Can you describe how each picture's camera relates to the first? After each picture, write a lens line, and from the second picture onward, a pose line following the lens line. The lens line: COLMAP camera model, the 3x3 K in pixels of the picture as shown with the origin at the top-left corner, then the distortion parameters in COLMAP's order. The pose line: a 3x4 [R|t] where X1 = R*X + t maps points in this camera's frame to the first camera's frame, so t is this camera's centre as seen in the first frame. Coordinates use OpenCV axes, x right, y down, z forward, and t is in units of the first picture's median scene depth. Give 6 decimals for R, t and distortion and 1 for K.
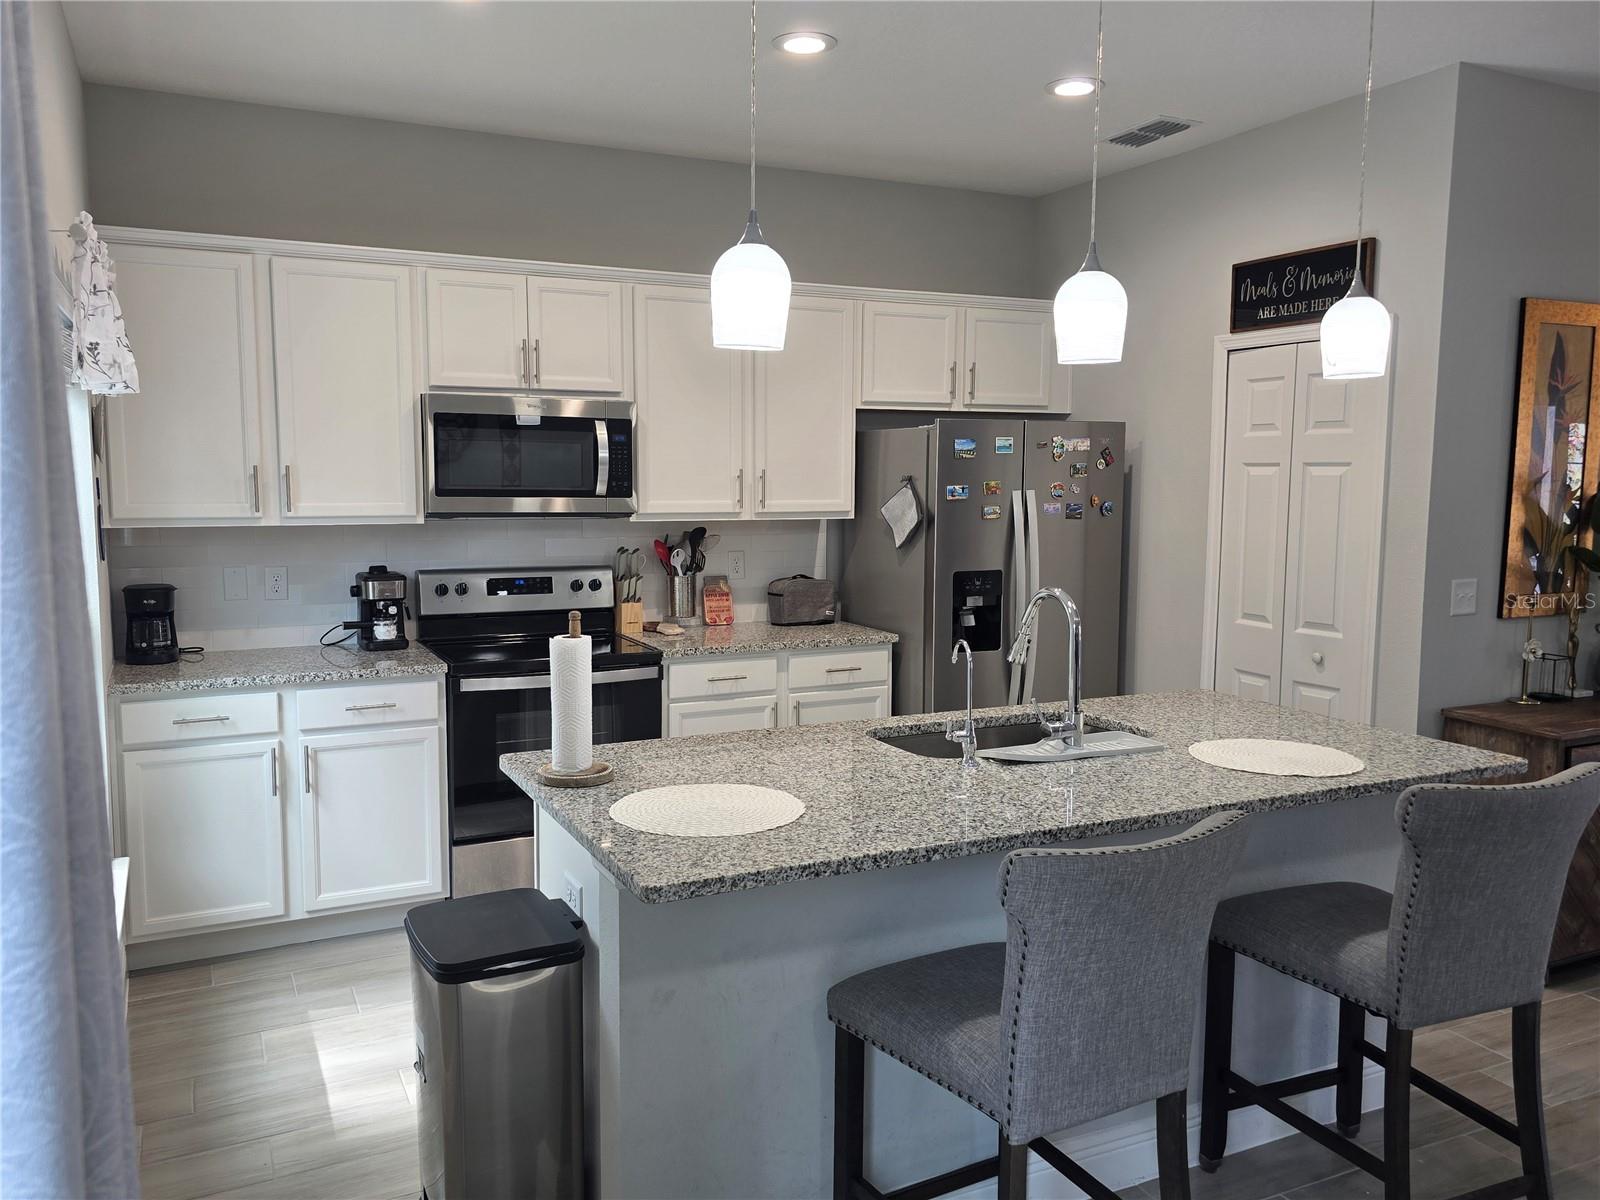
lens RADIAL K [[1248.9, 0, 795.4], [0, 1248.9, 604.7], [0, 0, 1]] dist [0.020597, -0.007417]
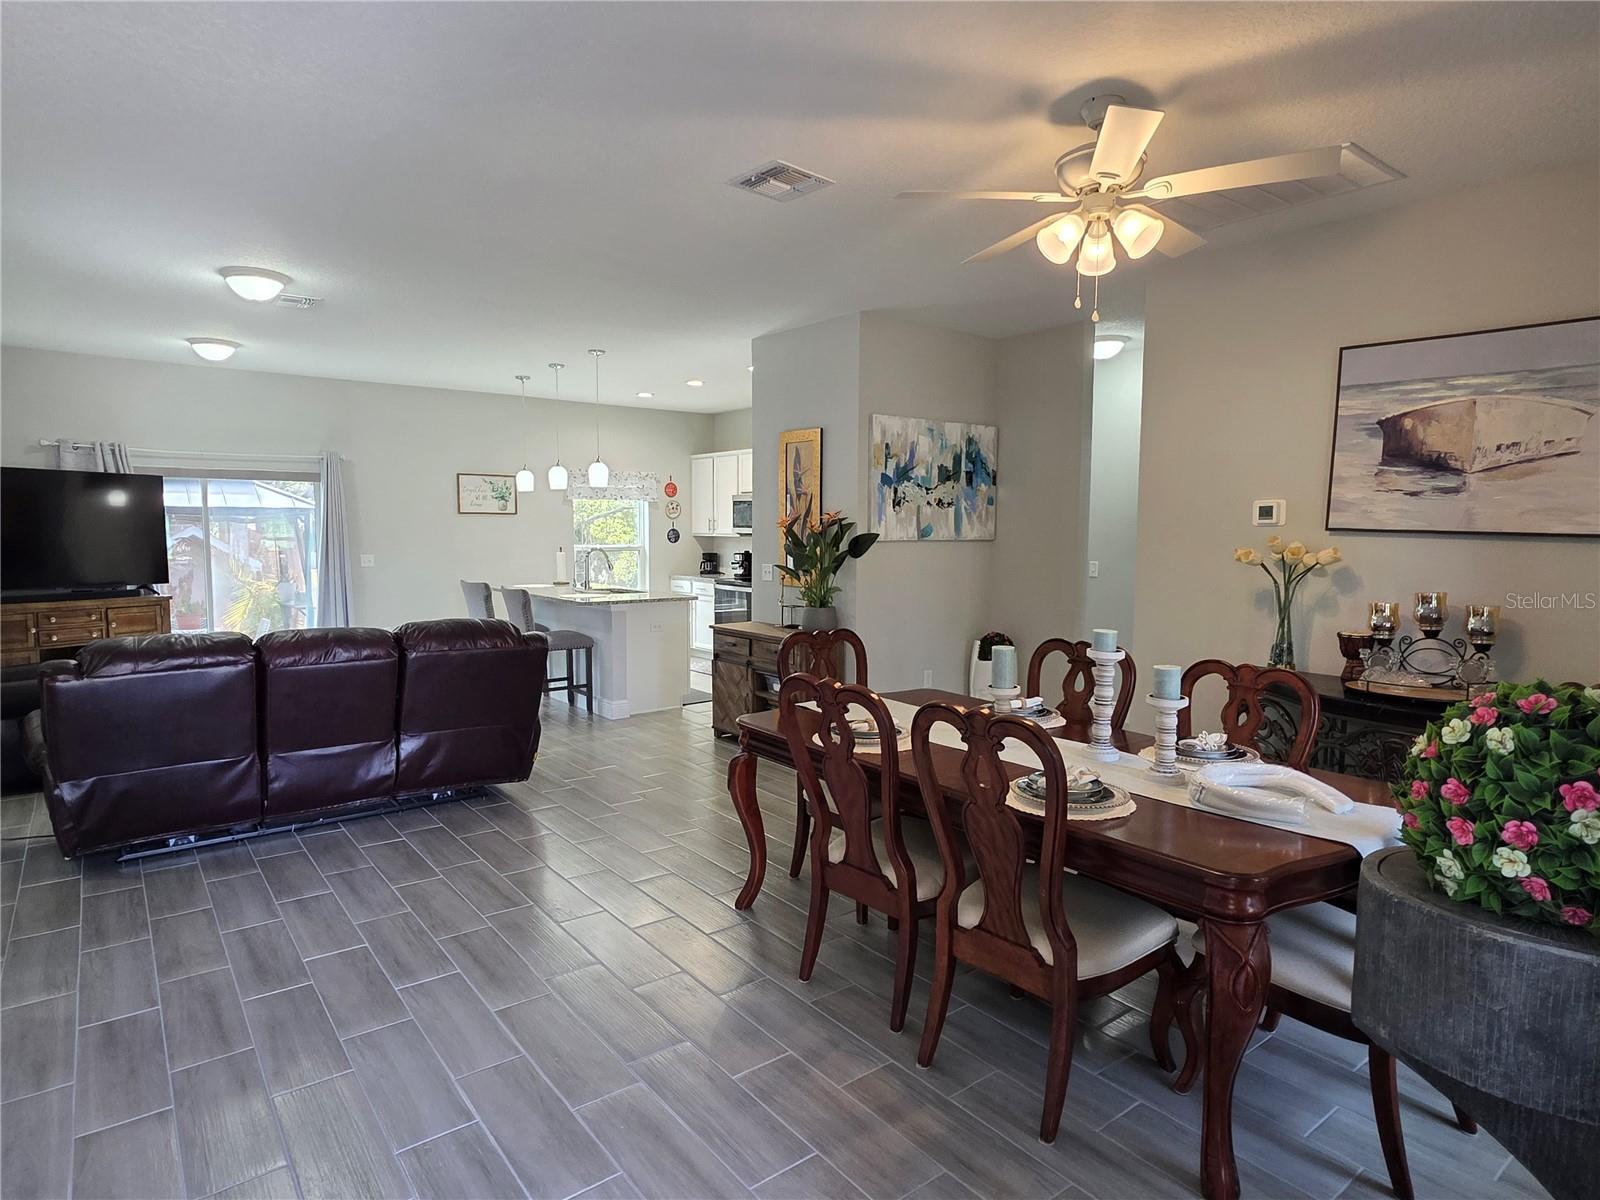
lens RADIAL K [[899.7, 0, 797.4], [0, 899.7, 602.4], [0, 0, 1]] dist [0.003941, -0.002624]
pose [[0.225647, 0.080729, -0.970859, 1.865895], [-0.108031, 0.992488, 0.057419, -0.044562], [0.968201, 0.091927, 0.232673, 0.624350]]
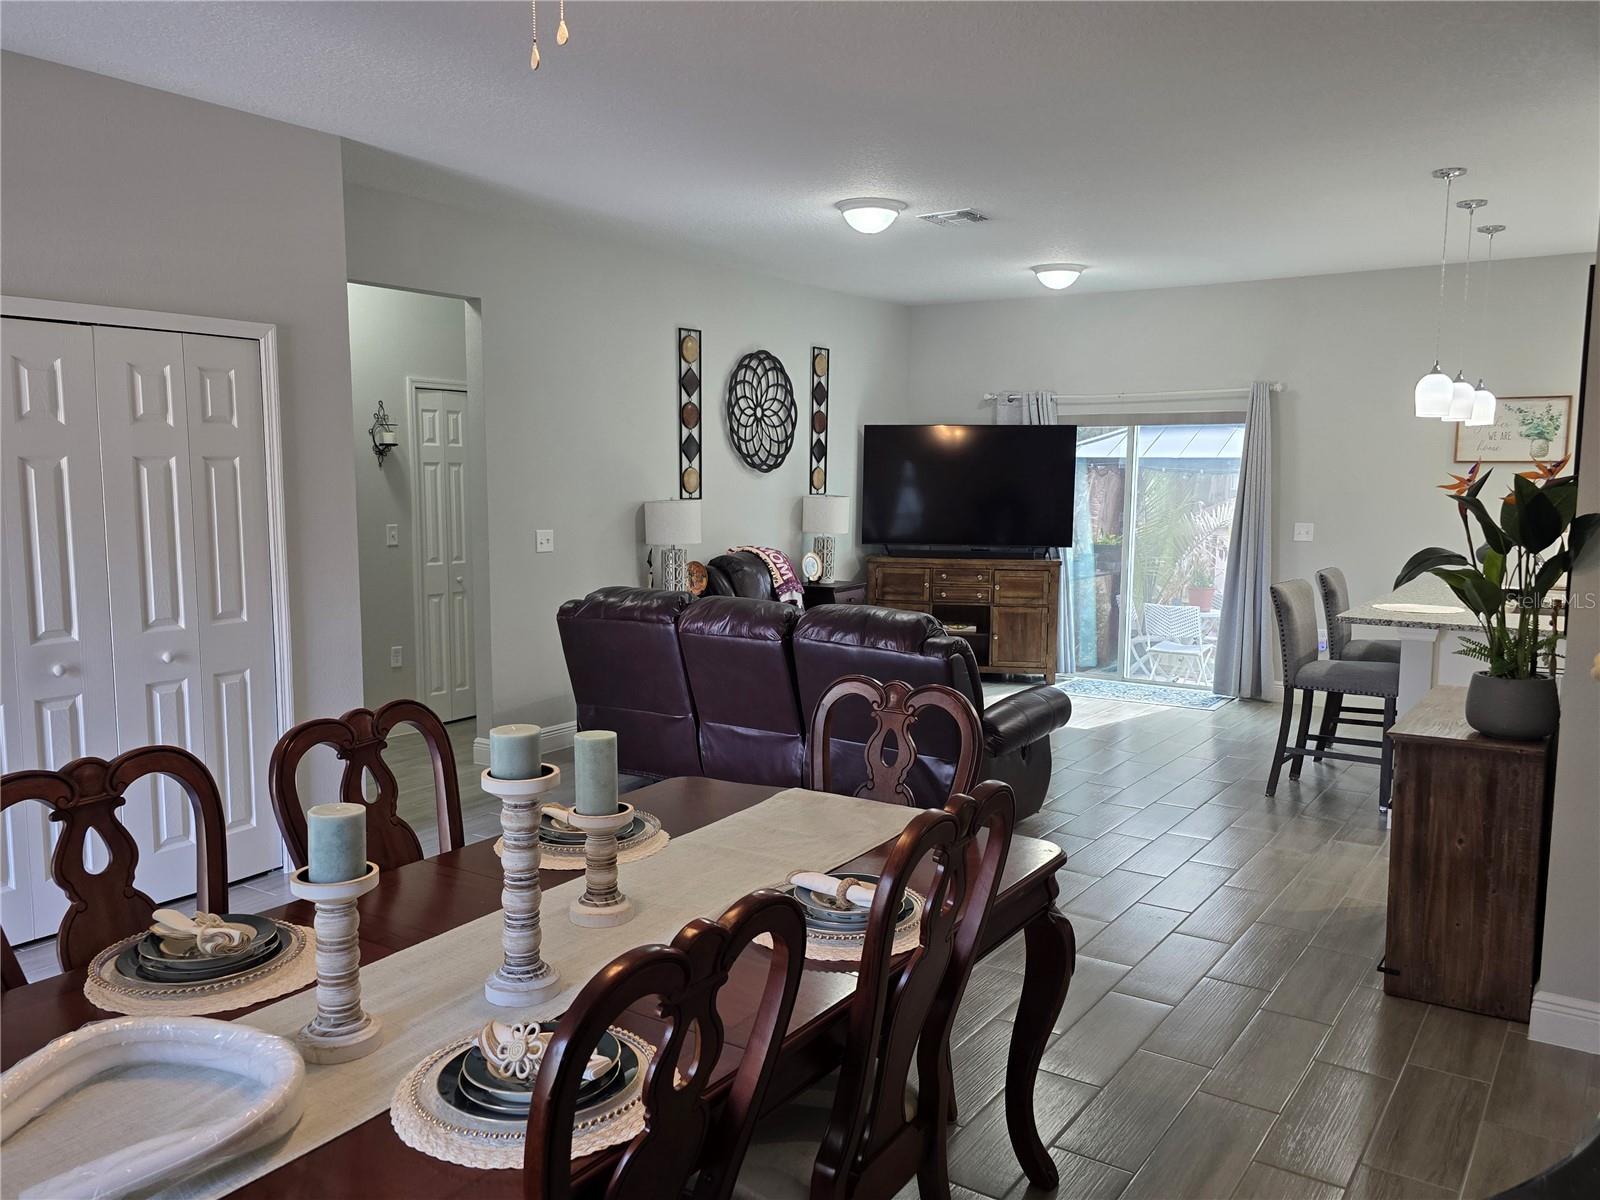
lens RADIAL K [[1248.9, 0, 799.4], [0, 1248.9, 601.4], [0, 0, 1]] dist [0.020597, -0.007417]
pose [[-0.857354, 0.052134, -0.512080, 1.418010], [-0.058986, 0.978352, 0.198361, -0.147120], [0.511336, 0.200271, -0.835720, 1.359734]]
